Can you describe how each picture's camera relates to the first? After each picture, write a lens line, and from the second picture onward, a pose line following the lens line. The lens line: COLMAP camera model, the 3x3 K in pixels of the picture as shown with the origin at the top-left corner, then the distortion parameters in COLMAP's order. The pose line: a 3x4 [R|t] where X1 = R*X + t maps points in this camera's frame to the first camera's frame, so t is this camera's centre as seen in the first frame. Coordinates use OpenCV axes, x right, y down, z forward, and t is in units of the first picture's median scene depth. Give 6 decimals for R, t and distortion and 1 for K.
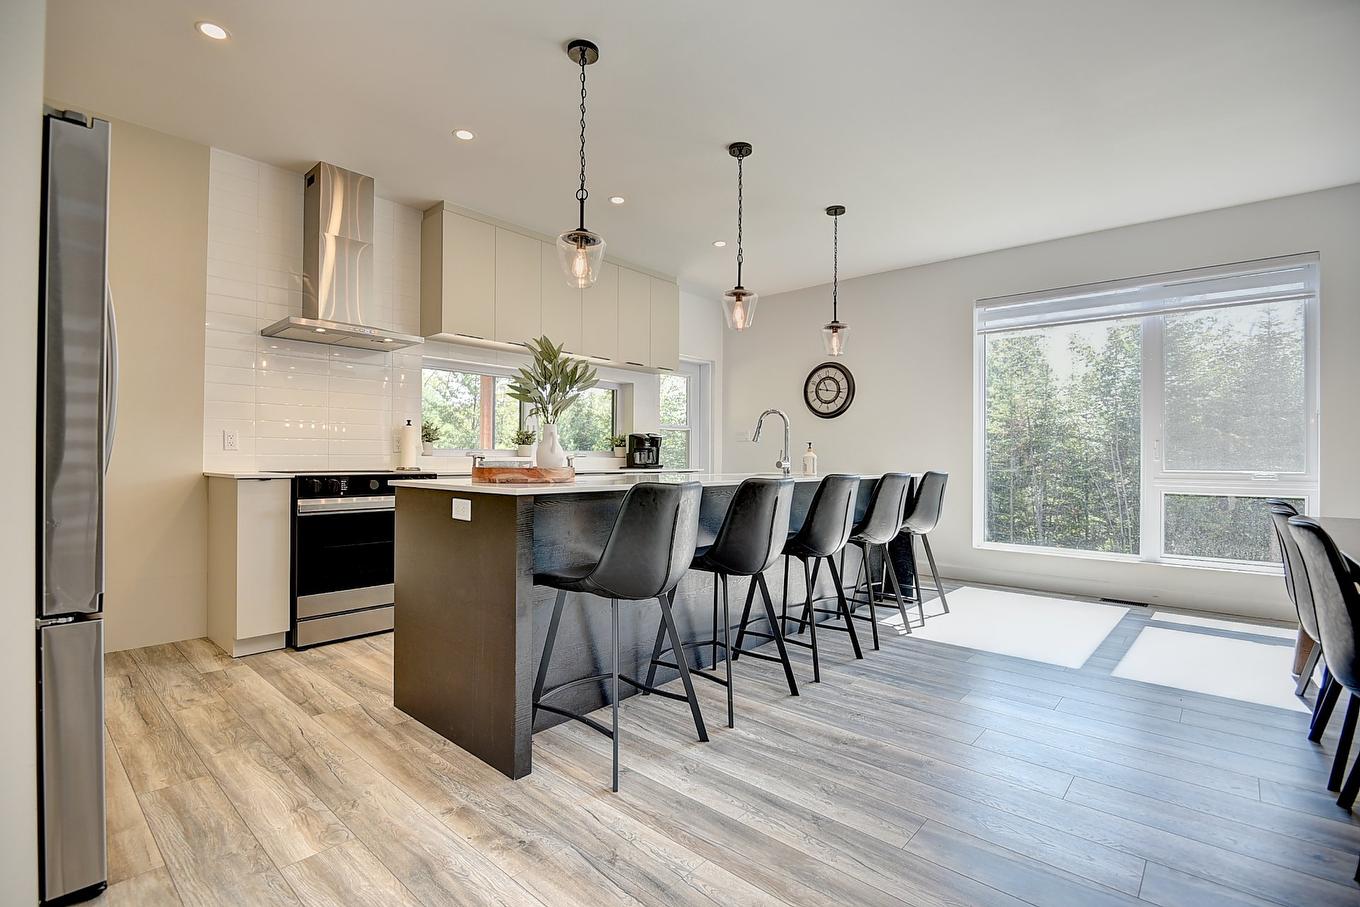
lens RADIAL K [[647.2, 0, 680.0], [0, 647.2, 453.5], [0, 0, 1]] dist [-0.034101, 0.000264]
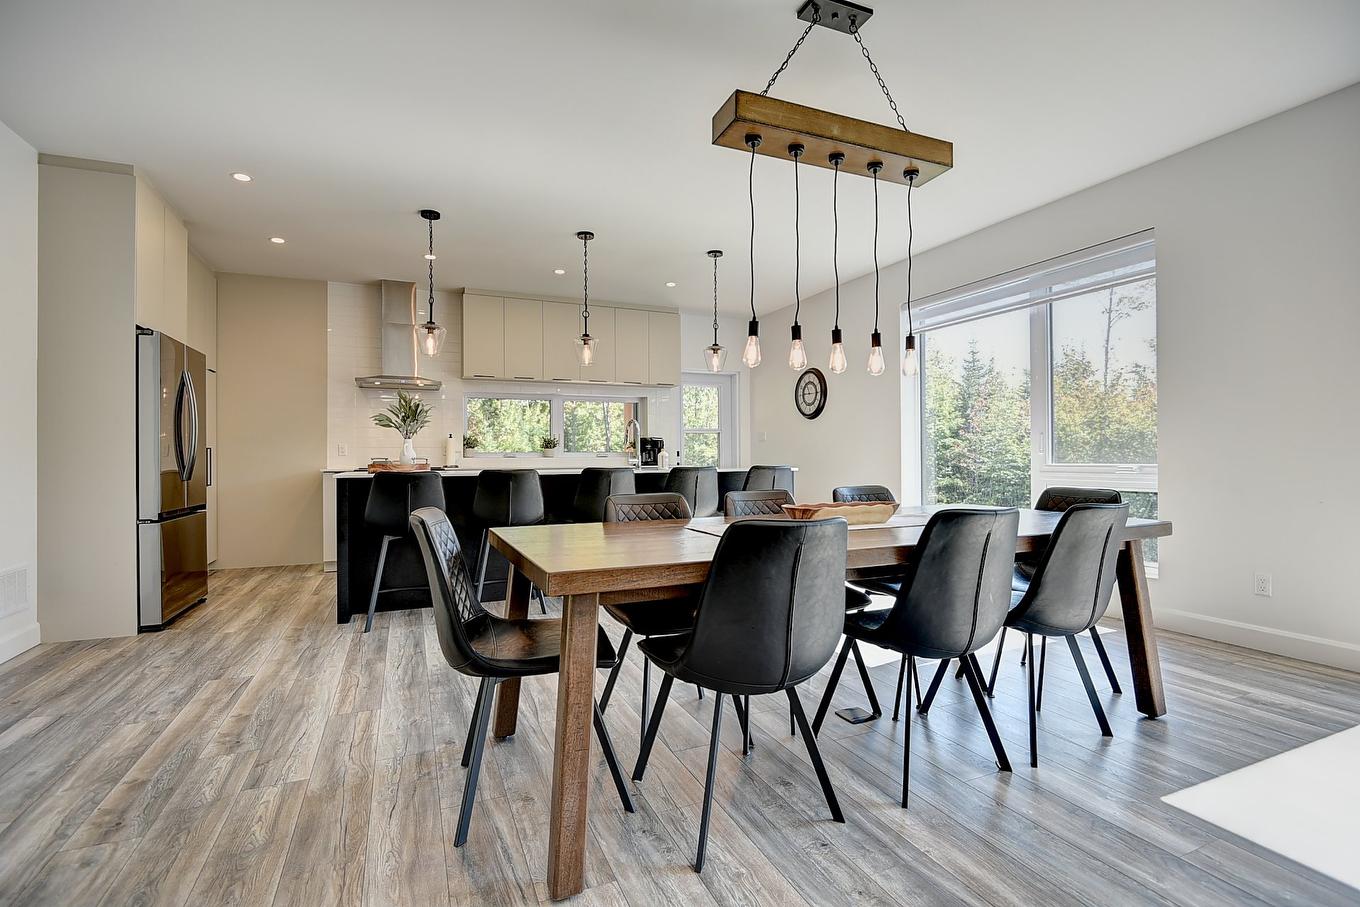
lens RADIAL K [[647.2, 0, 680.0], [0, 647.2, 453.5], [0, 0, 1]] dist [-0.034101, 0.000264]
pose [[0.908682, -0.016442, -0.417165, 0.531084], [0.016933, 0.999853, -0.002524, 0.004674], [0.417146, -0.004770, 0.908827, -0.116740]]
